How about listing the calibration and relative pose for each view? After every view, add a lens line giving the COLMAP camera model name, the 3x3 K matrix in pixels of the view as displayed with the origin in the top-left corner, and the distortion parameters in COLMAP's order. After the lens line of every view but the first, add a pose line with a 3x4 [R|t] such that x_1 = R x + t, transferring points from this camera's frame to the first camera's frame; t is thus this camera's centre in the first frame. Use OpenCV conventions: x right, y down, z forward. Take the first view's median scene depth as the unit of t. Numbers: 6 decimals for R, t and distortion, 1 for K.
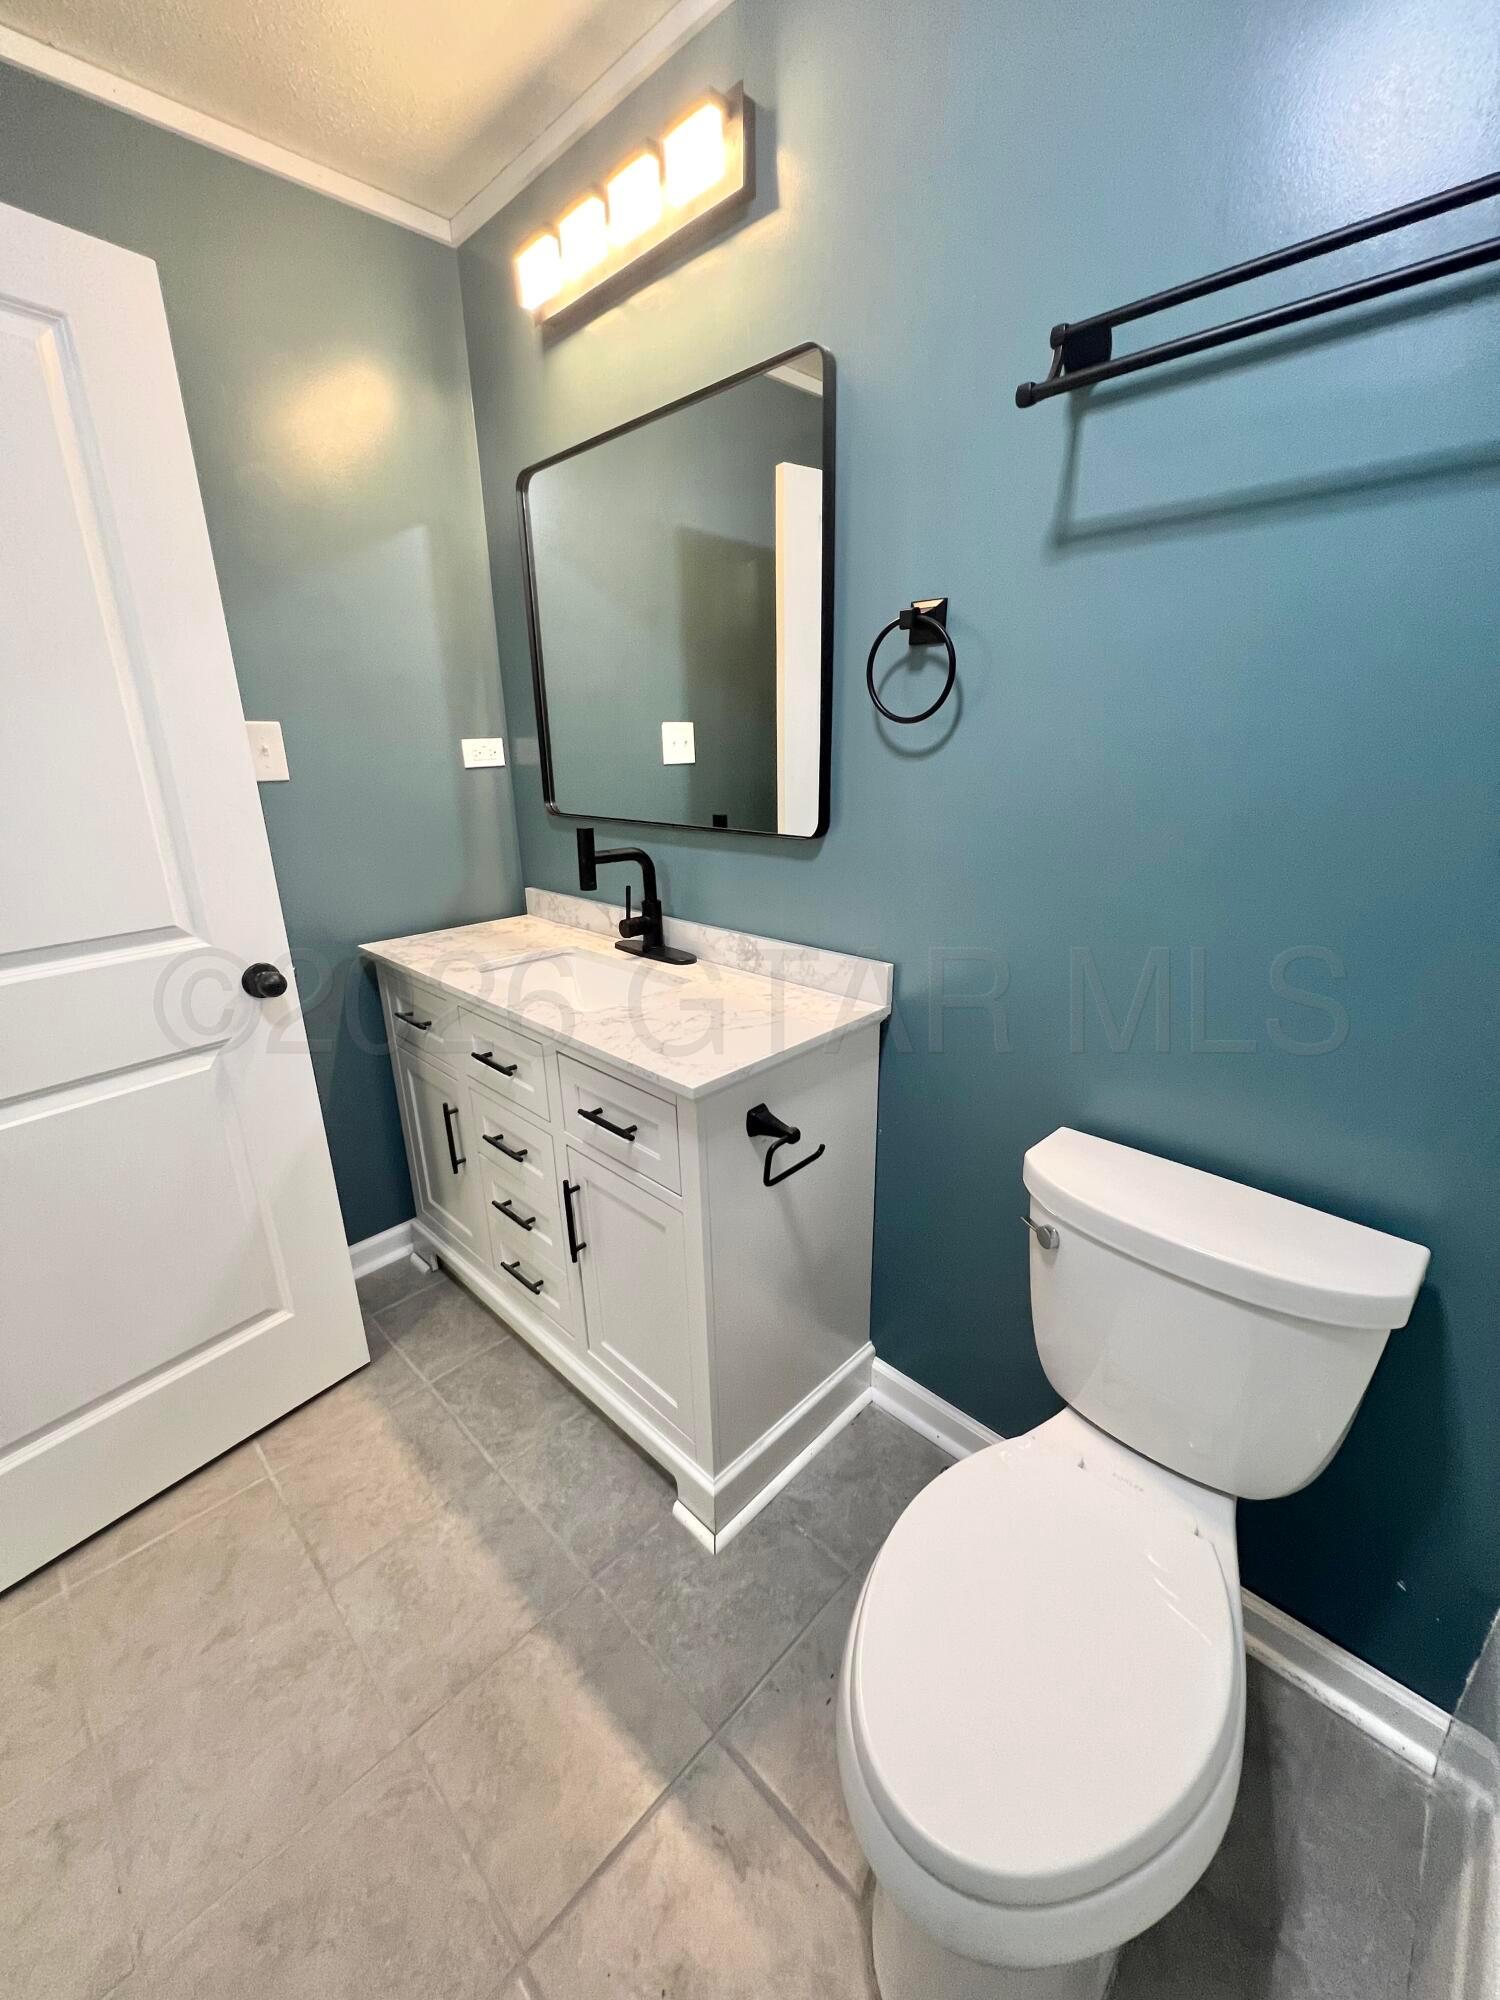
lens RADIAL K [[799.8, 0, 750.0], [0, 799.8, 1000.0], [0, 0, 1]] dist [-0.002411, 0.000220]
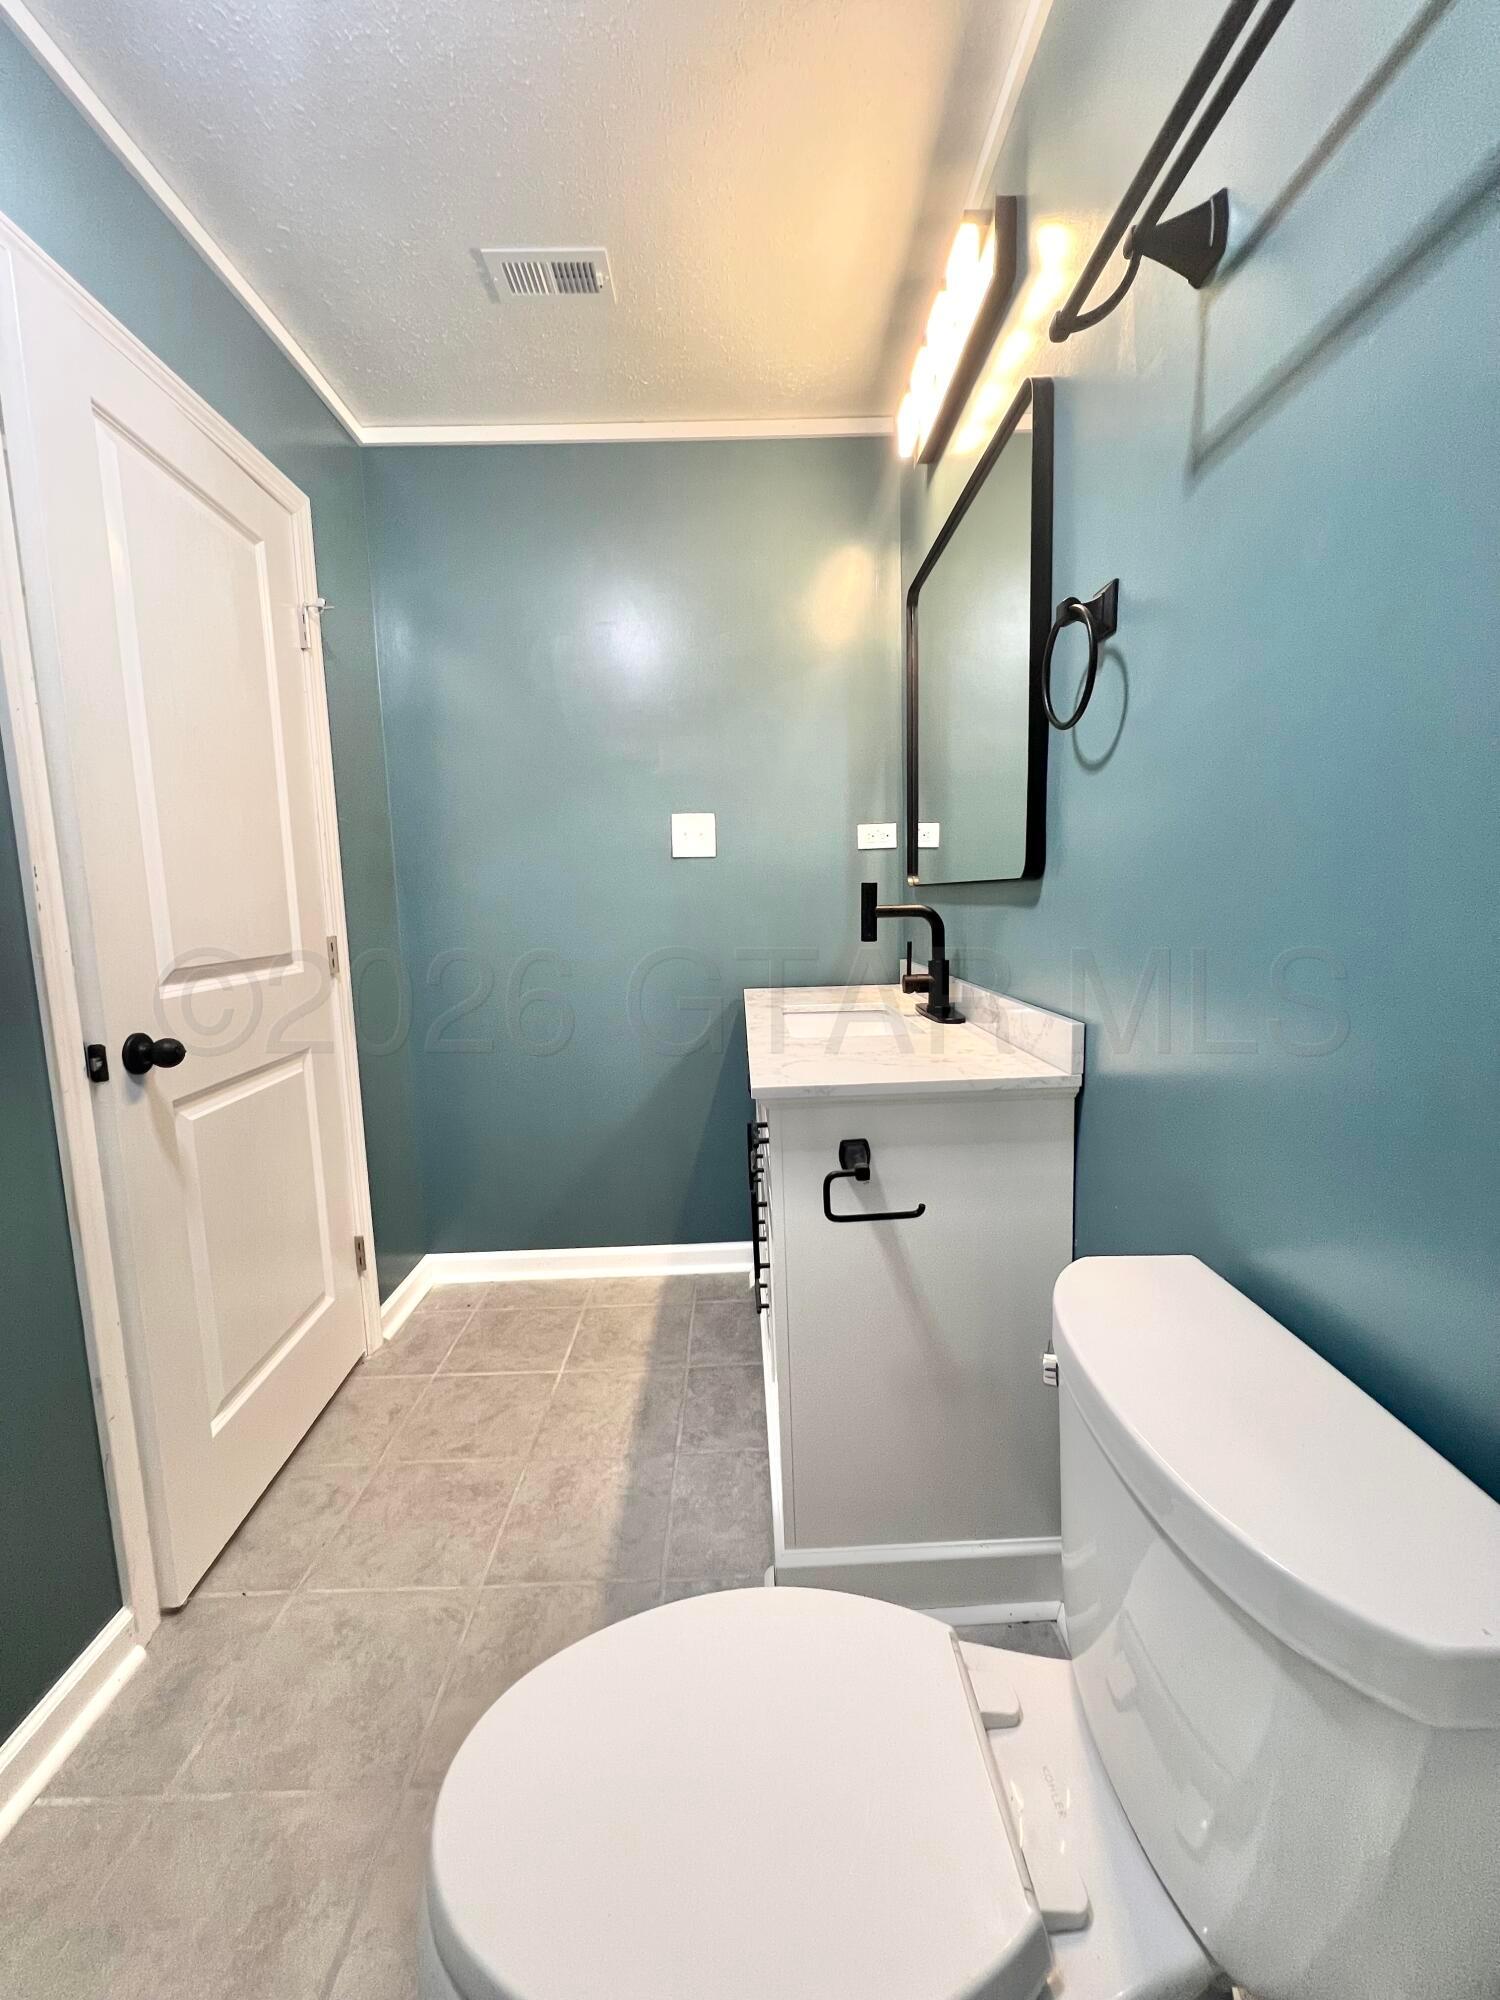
lens RADIAL K [[799.8, 0, 750.0], [0, 799.8, 1000.0], [0, 0, 1]] dist [-0.002411, 0.000220]
pose [[0.713662, 0.088758, -0.694844, 0.466679], [-0.206408, 0.974545, -0.087512, 0.067779], [0.669389, 0.205875, 0.713816, 0.176010]]
